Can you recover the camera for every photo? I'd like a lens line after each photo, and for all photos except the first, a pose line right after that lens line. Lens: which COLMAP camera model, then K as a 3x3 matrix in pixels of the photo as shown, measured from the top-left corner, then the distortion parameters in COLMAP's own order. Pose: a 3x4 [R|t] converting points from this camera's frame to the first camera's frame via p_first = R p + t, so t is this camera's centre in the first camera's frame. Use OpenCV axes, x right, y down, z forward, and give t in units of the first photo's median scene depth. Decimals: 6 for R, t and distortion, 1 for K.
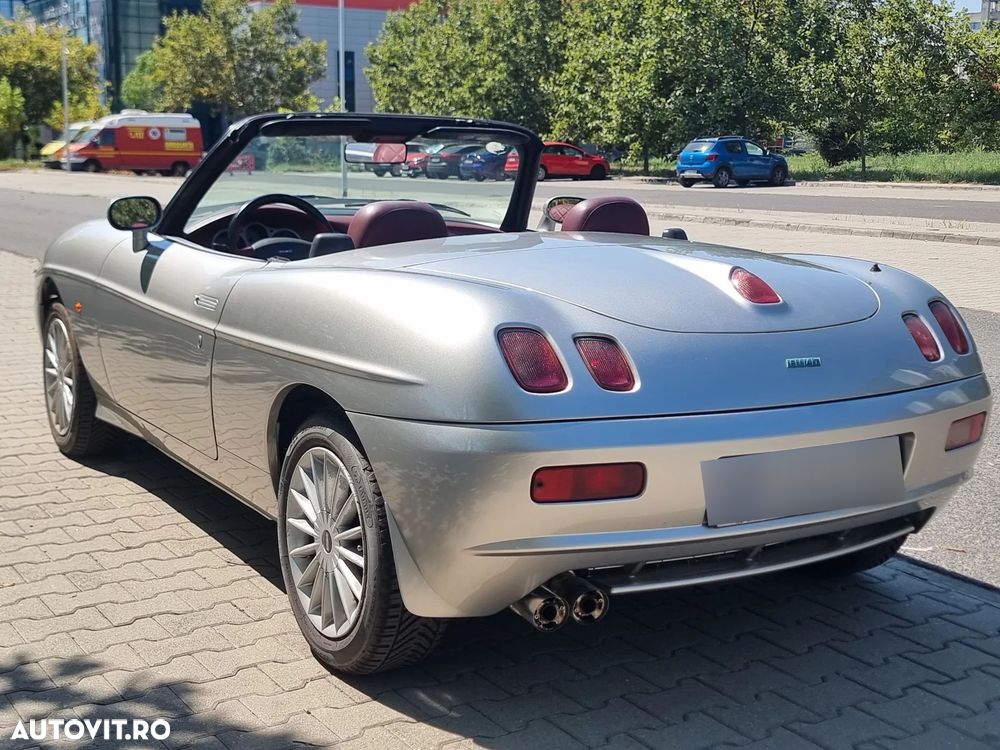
lens RADIAL K [[1317.3, 0, 512.5], [0, 1317.3, 377.6], [0, 0, 1]] dist [0.087899, -0.105222]
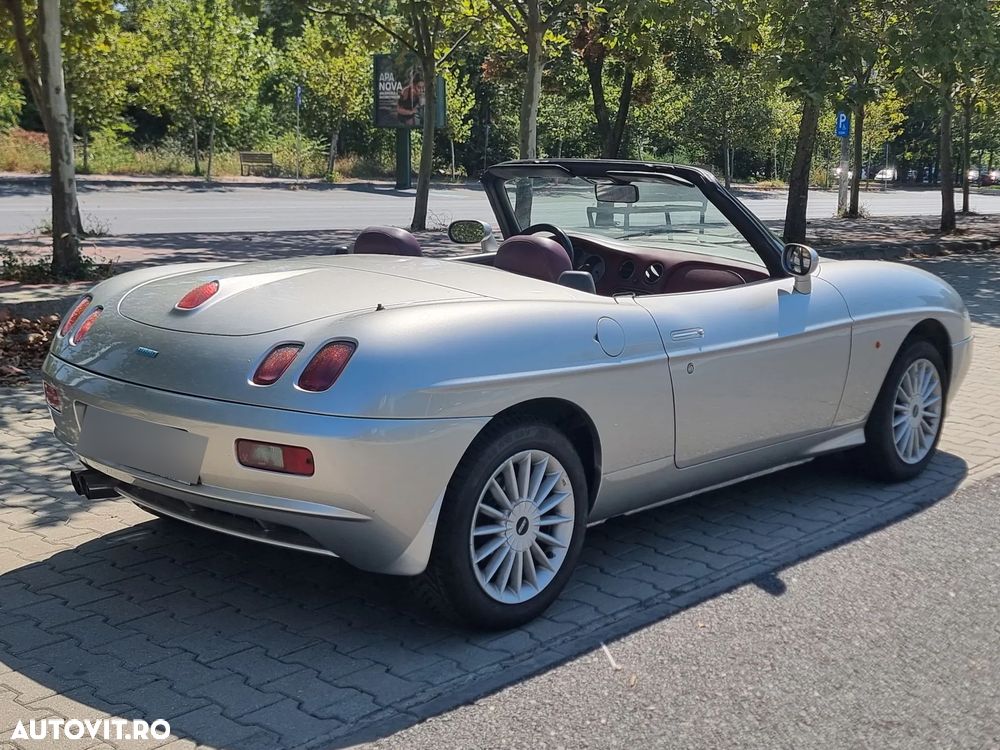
lens RADIAL K [[1306.3, 0, 522.6], [0, 1306.3, 374.2], [0, 0, 1]] dist [0.079558, -0.042498]
pose [[0.285608, 0.150555, -0.946447, 0.087174], [-0.181252, 0.978245, 0.100917, -0.010584], [0.941050, 0.142723, 0.306683, 0.053875]]
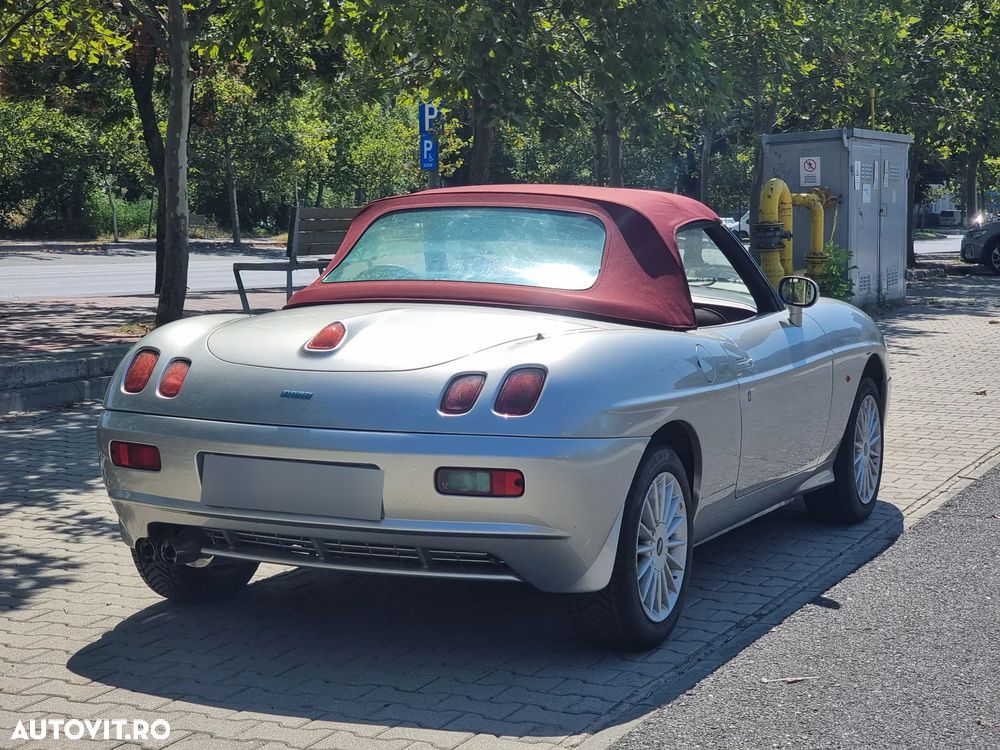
lens RADIAL K [[1948.1, 0, 469.7], [0, 1948.1, 375.3], [0, 0, 1]] dist [-0.102122, 1.517713]
pose [[0.547849, 0.060841, -0.834362, 0.106167], [-0.138904, 0.990123, -0.019007, -0.001031], [0.824965, 0.126309, 0.550889, 0.005501]]
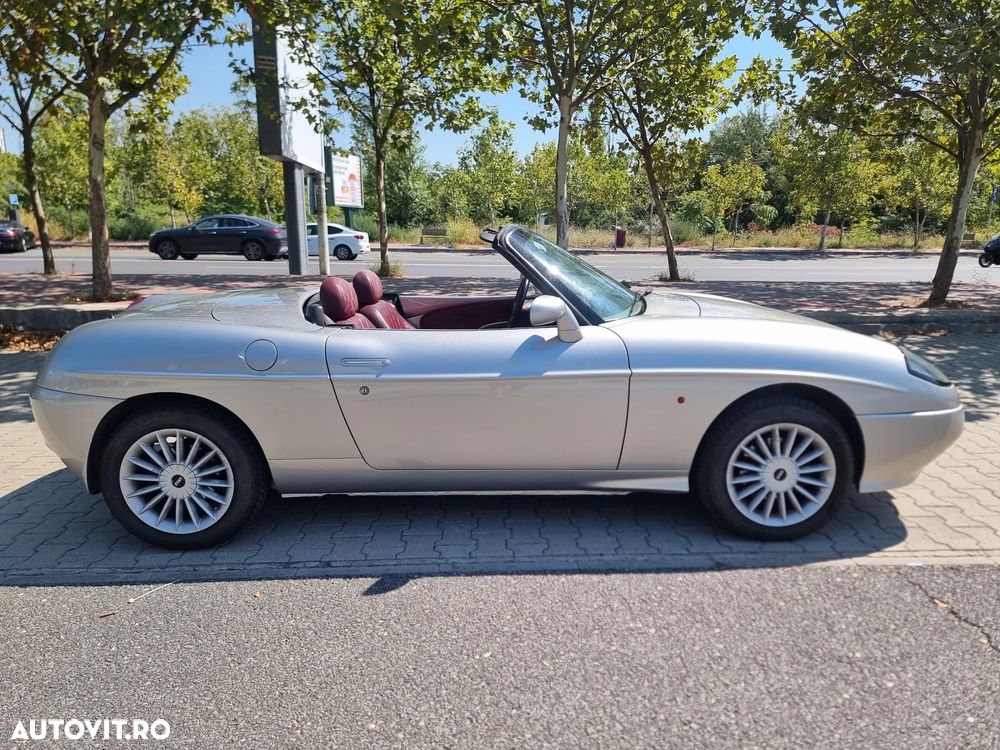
lens RADIAL K [[1317.3, 0, 512.5], [0, 1317.3, 377.6], [0, 0, 1]] dist [0.087899, -0.105222]
pose [[-0.496502, 0.273445, -0.823840, 0.087576], [-0.158987, 0.904384, 0.395995, -0.047126], [0.853351, 0.327592, -0.405555, 0.140172]]
